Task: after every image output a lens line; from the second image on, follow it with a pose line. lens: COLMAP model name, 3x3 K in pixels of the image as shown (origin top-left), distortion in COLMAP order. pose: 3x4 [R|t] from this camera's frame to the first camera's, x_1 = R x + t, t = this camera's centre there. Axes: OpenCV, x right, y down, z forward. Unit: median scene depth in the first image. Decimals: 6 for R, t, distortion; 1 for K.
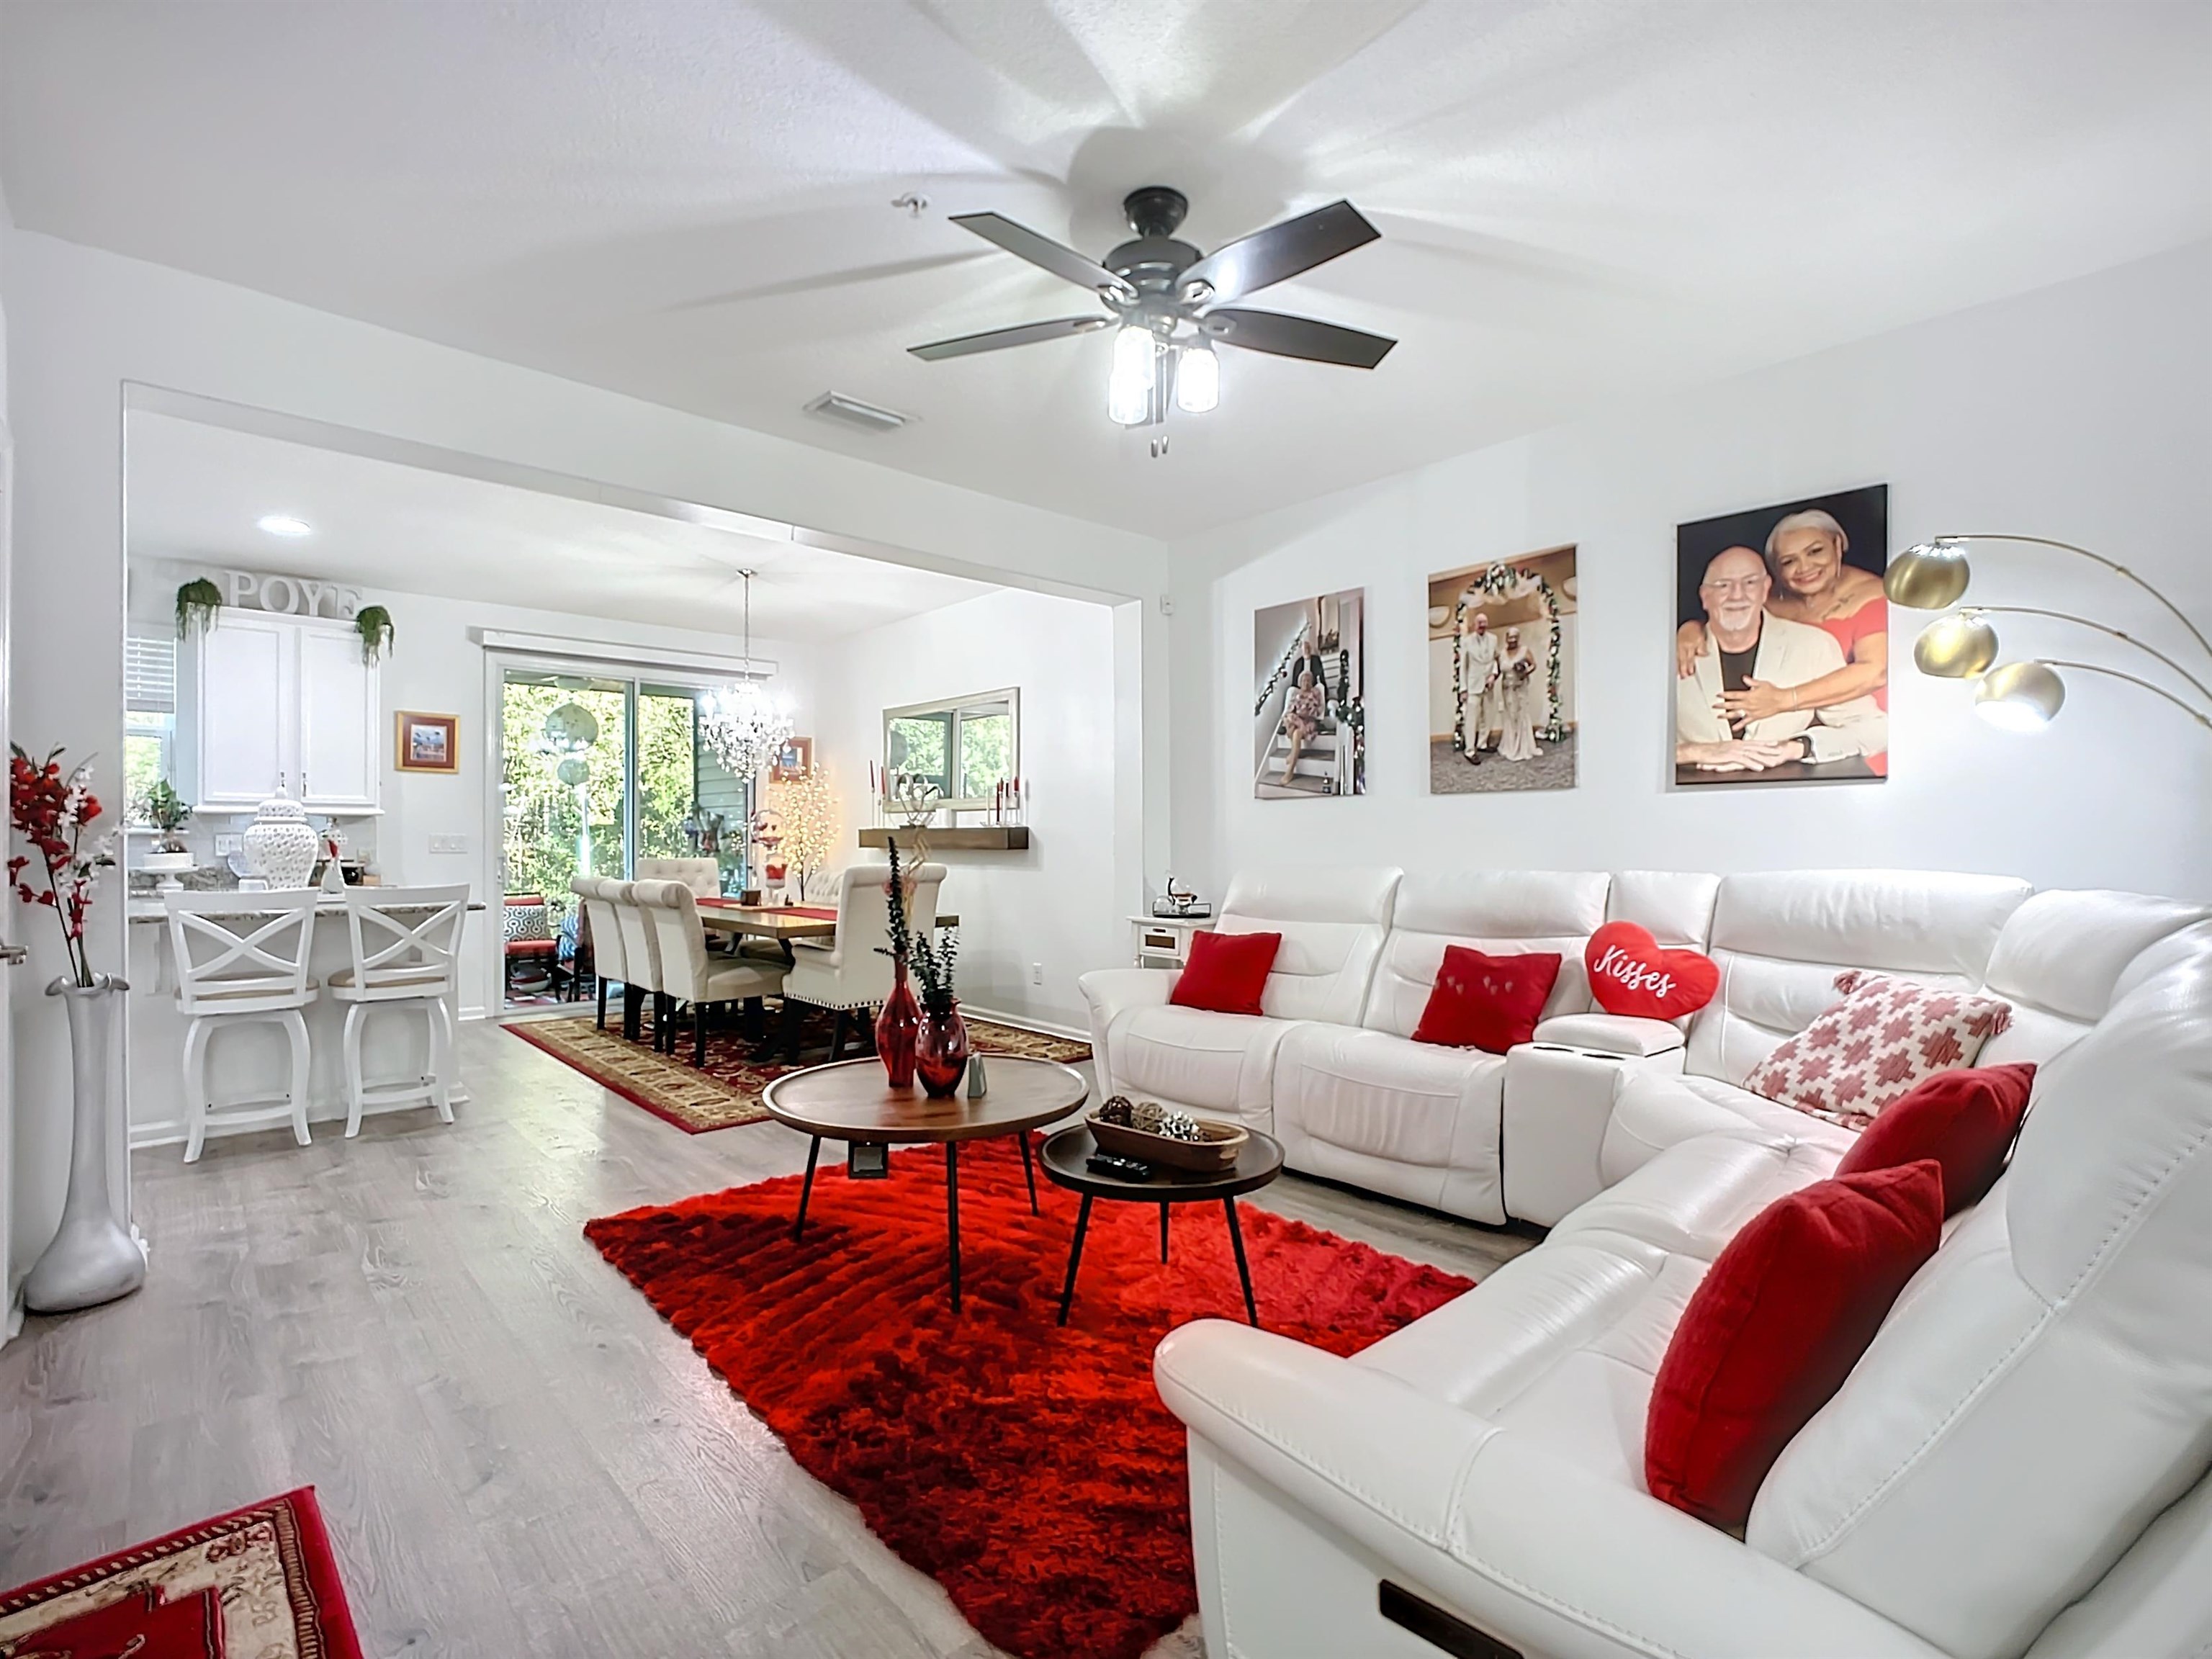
lens RADIAL K [[1054.2, 0, 1107.6], [0, 1054.2, 843.3], [0, 0, 1]] dist [-0.021299, 0.000832]
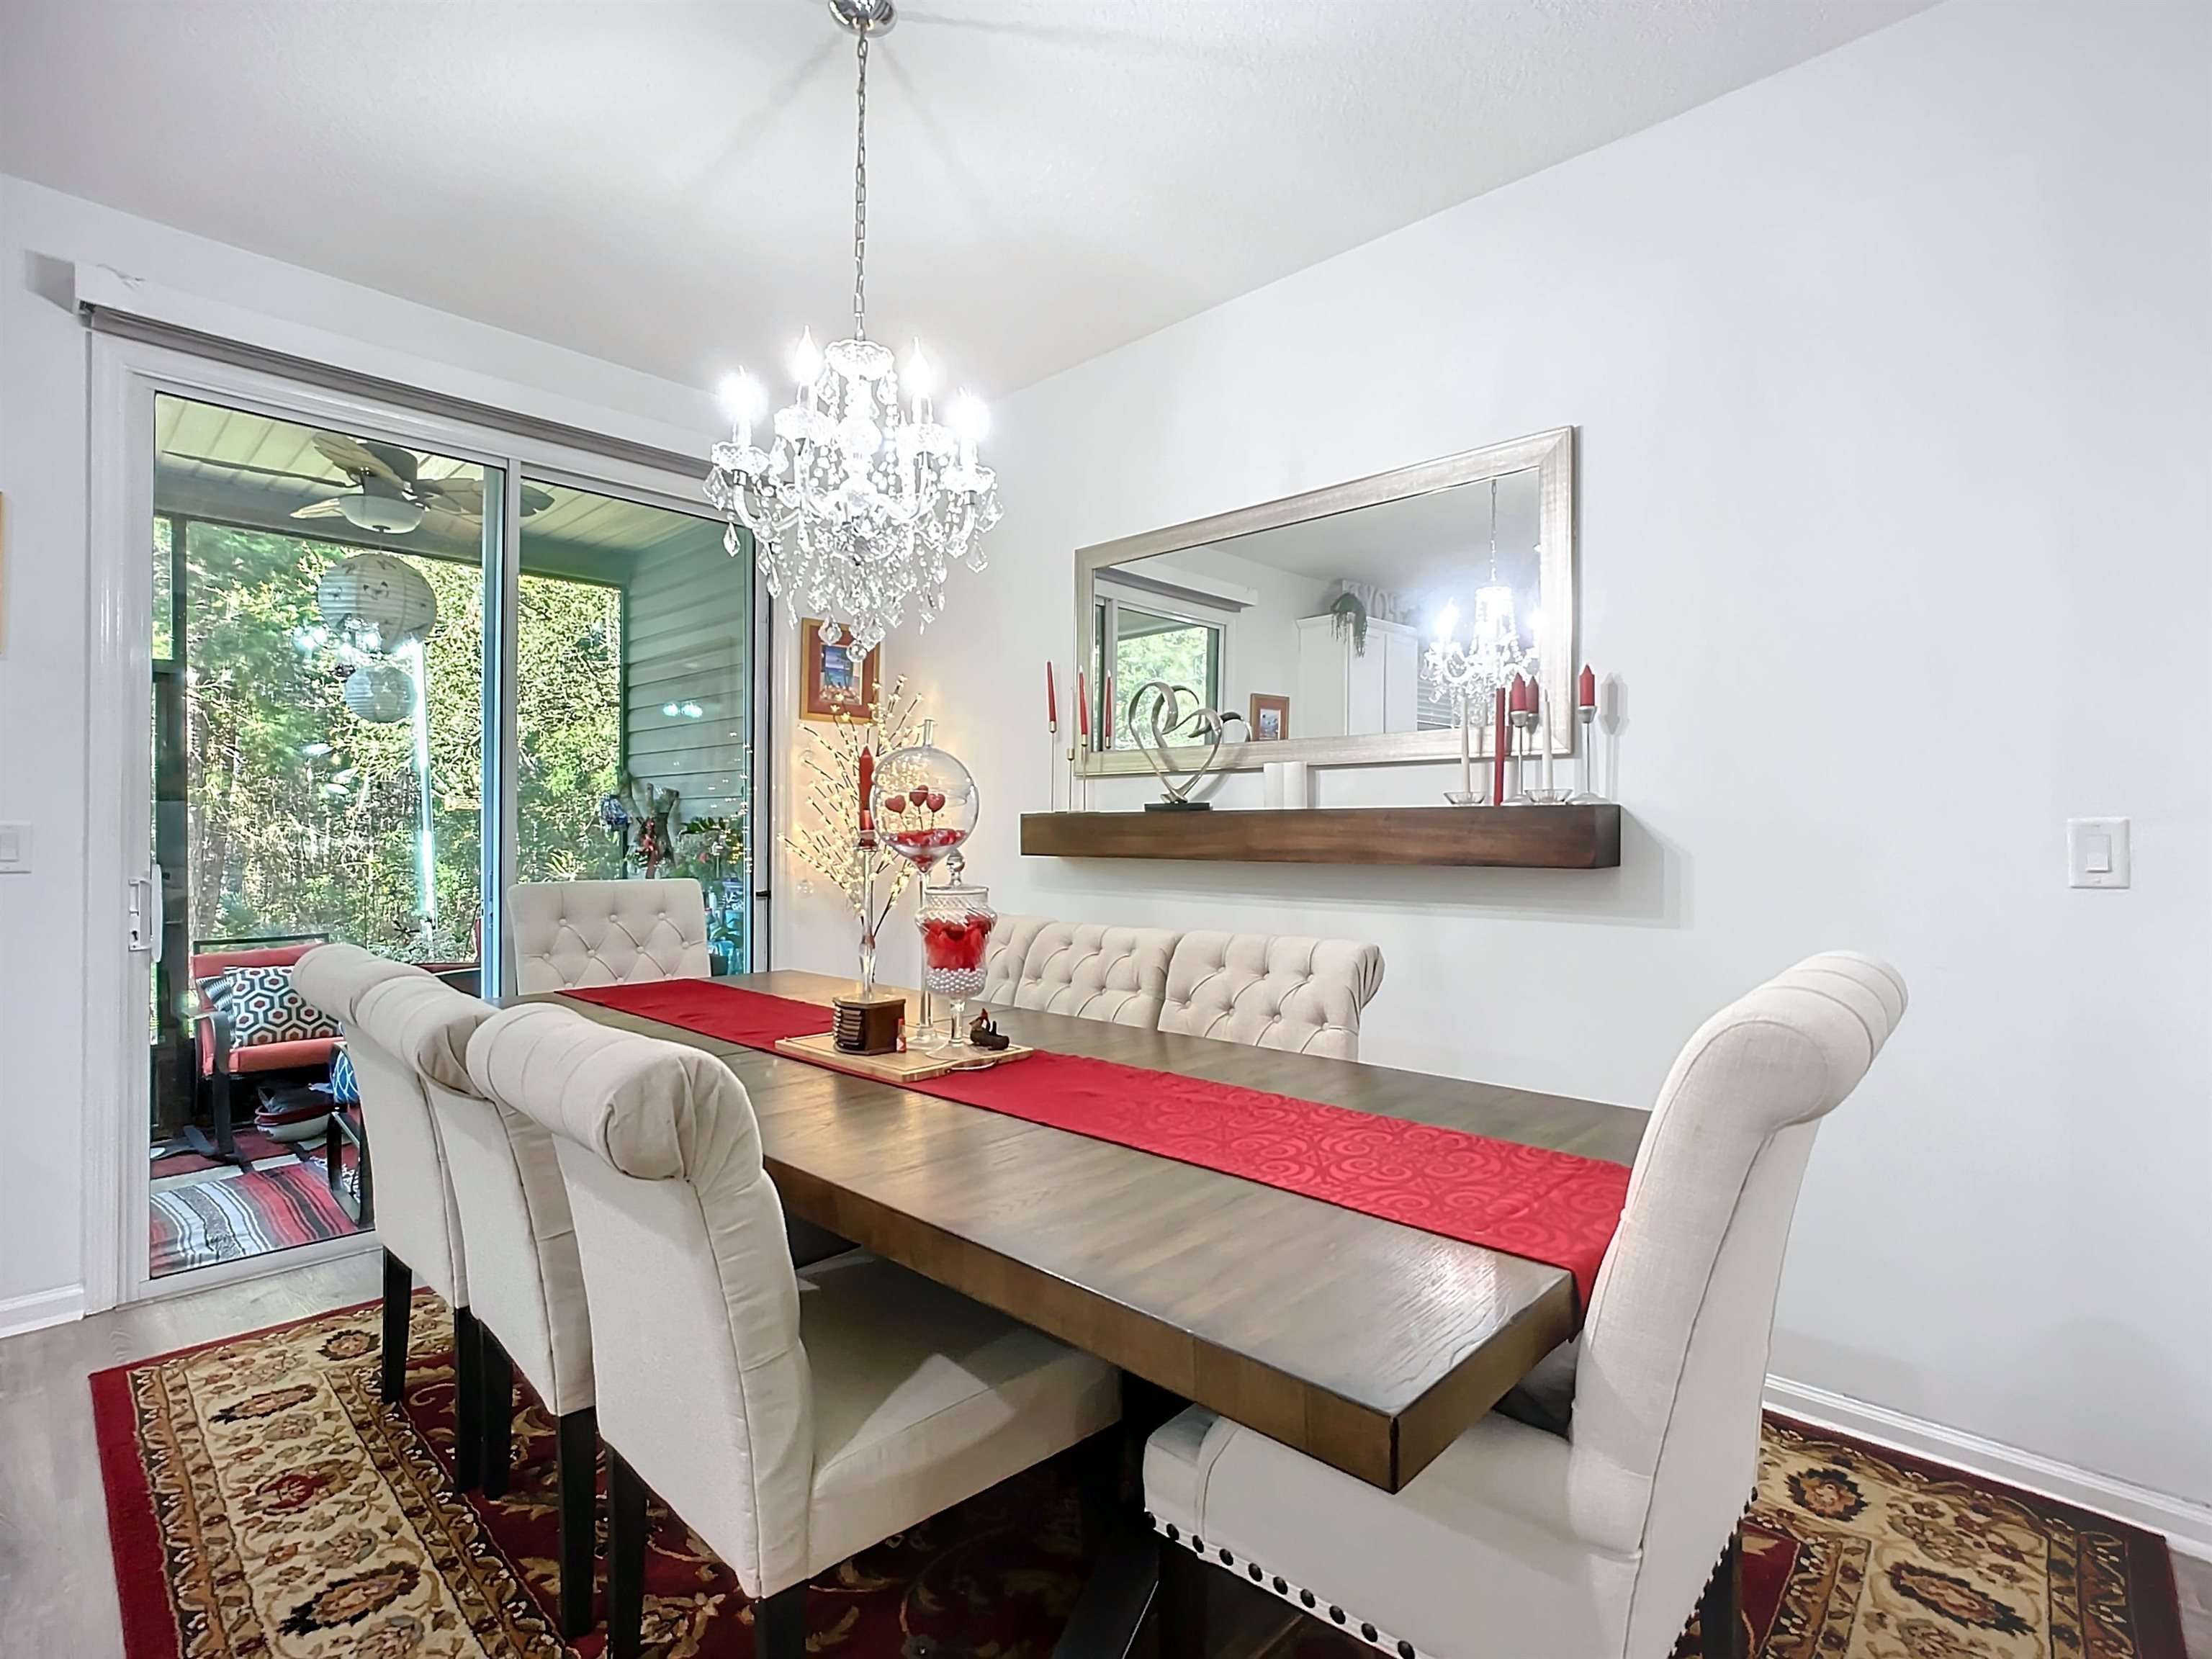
lens RADIAL K [[1054.2, 0, 1107.6], [0, 1054.2, 843.3], [0, 0, 1]] dist [-0.021299, 0.000832]
pose [[0.996324, 0.001843, 0.085640, -0.264061], [-0.002334, 0.999981, 0.005637, -0.003716], [-0.085628, -0.005816, 0.996310, 0.604796]]
